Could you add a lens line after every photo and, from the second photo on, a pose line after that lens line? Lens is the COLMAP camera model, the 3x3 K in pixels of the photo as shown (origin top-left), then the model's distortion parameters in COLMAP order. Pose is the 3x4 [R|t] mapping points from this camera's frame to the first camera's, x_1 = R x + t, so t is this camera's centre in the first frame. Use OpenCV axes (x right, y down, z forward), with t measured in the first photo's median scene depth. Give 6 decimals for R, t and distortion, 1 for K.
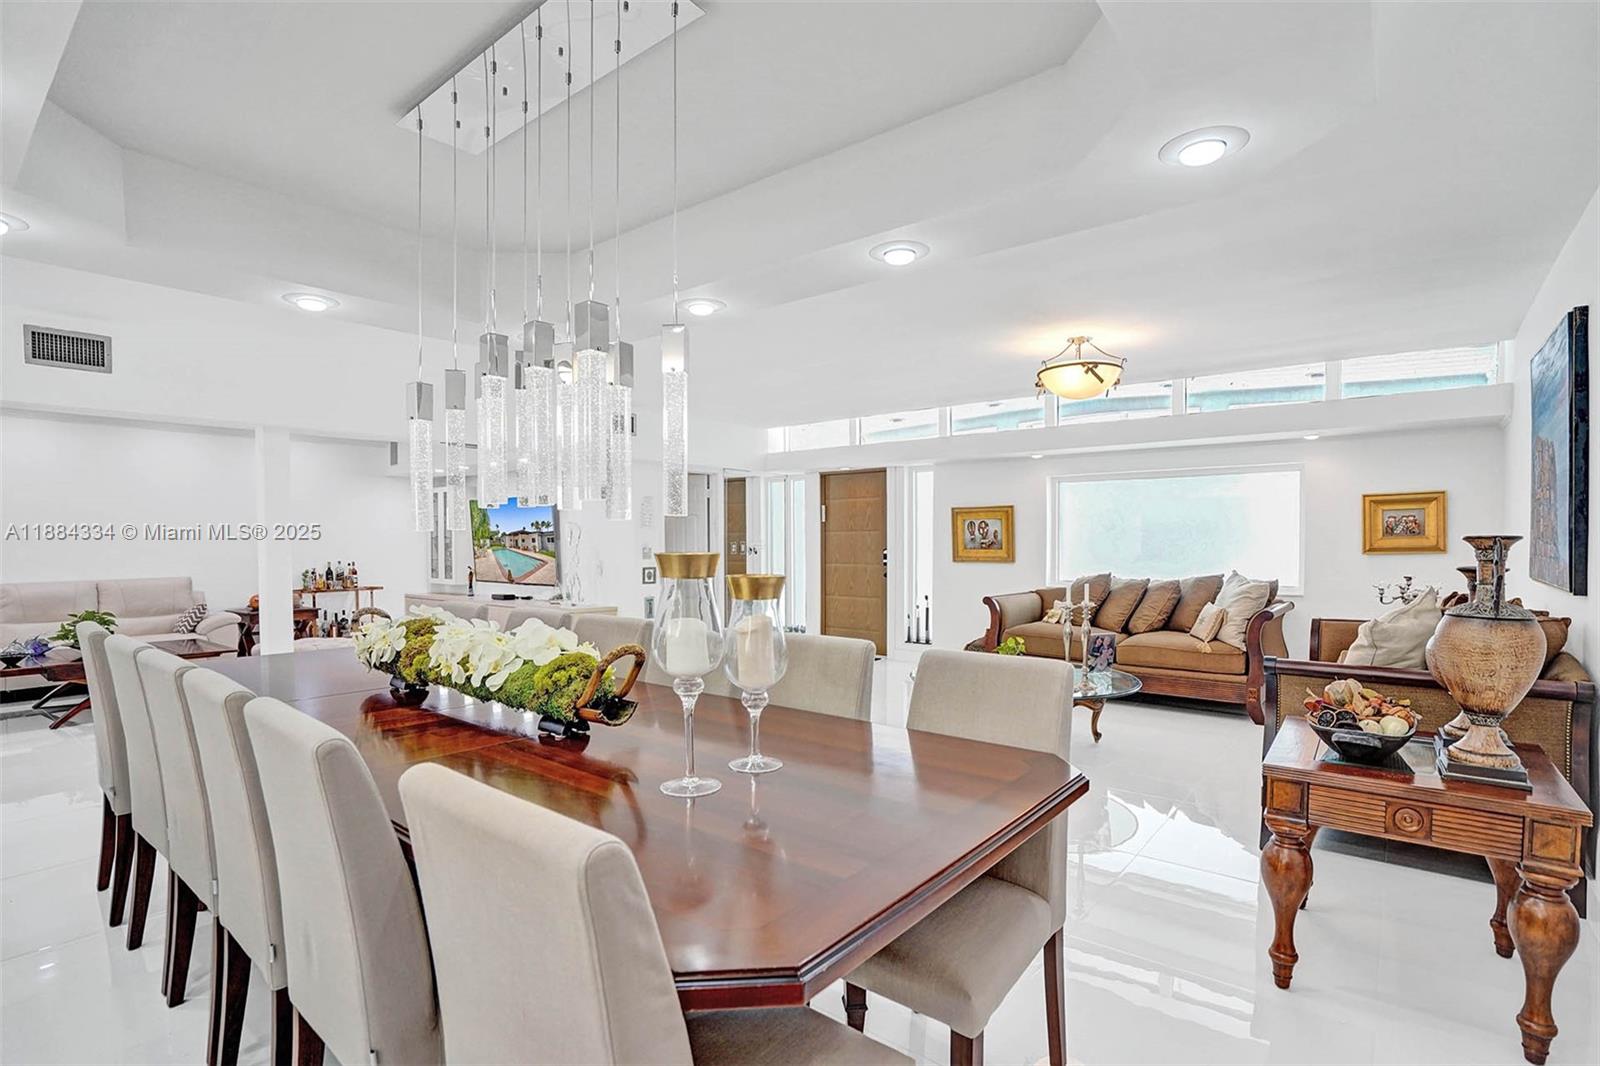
lens RADIAL K [[770.7, 0, 798.5], [0, 770.7, 565.9], [0, 0, 1]] dist [-0.059452, 0.021392]
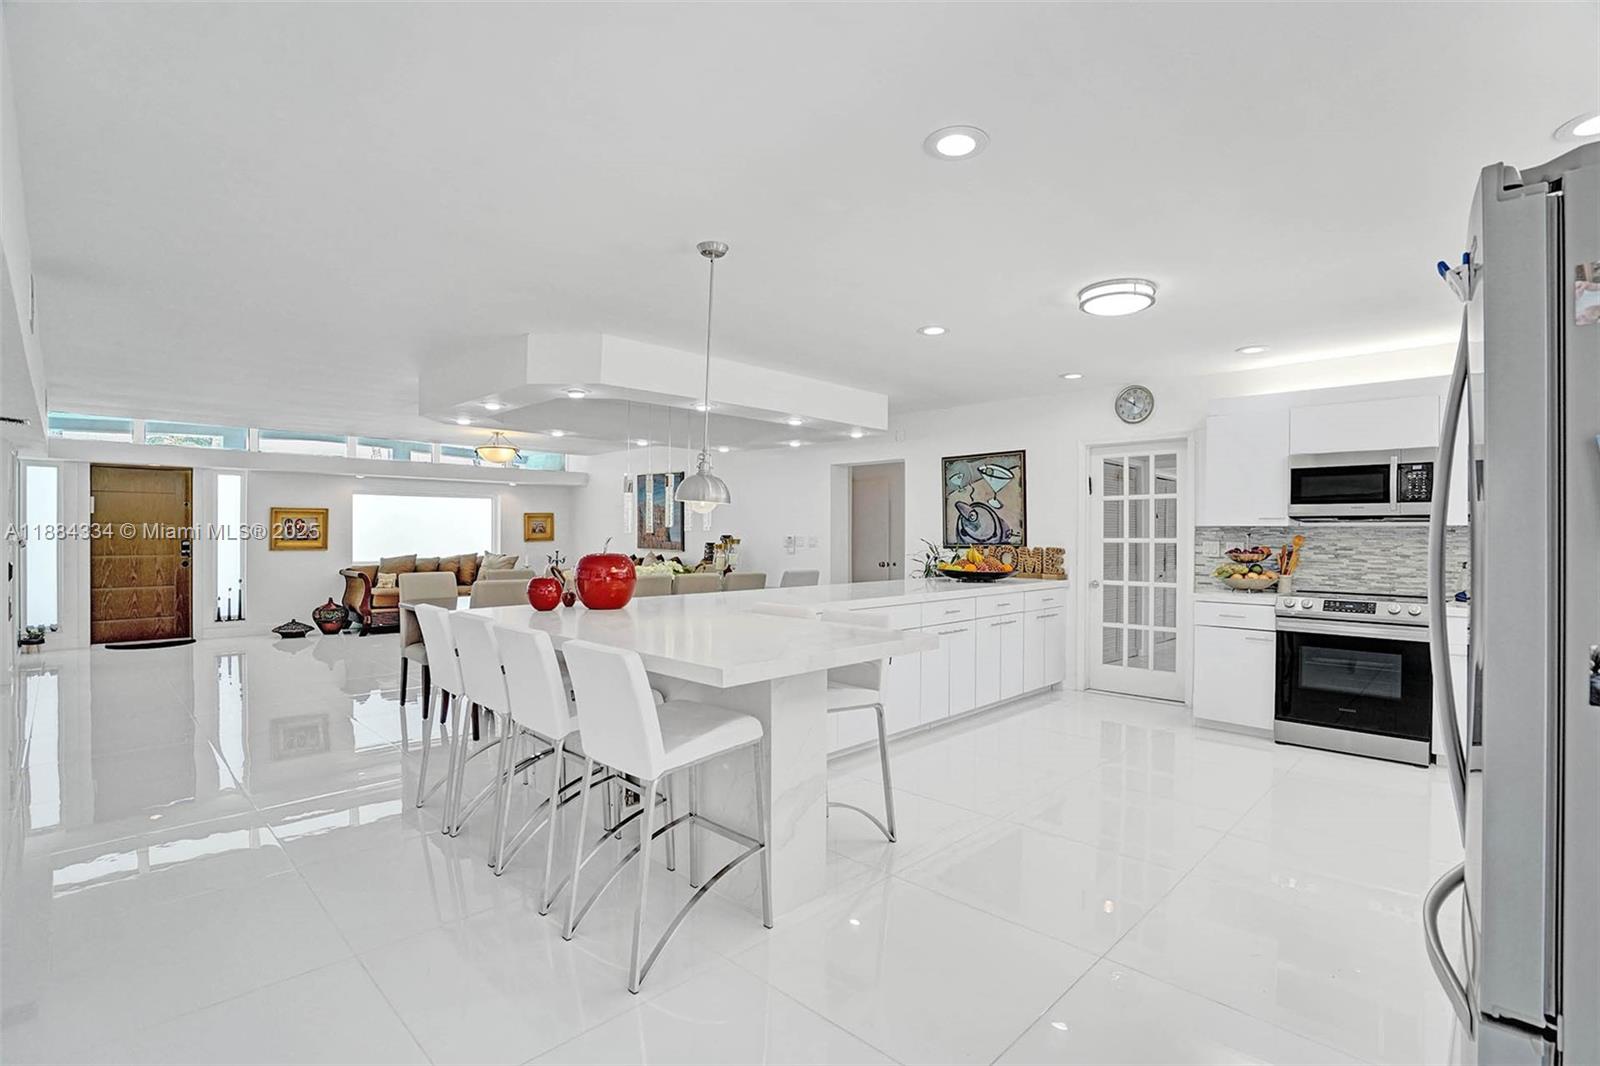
lens RADIAL K [[753.6, 0, 796.7], [0, 753.6, 539.1], [0, 0, 1]] dist [-0.052649, 0.019437]
pose [[0.106836, -0.002166, 0.994274, -0.943649], [0.024386, 0.999703, -0.000442, -0.002458], [-0.993978, 0.024294, 0.106857, 0.019547]]
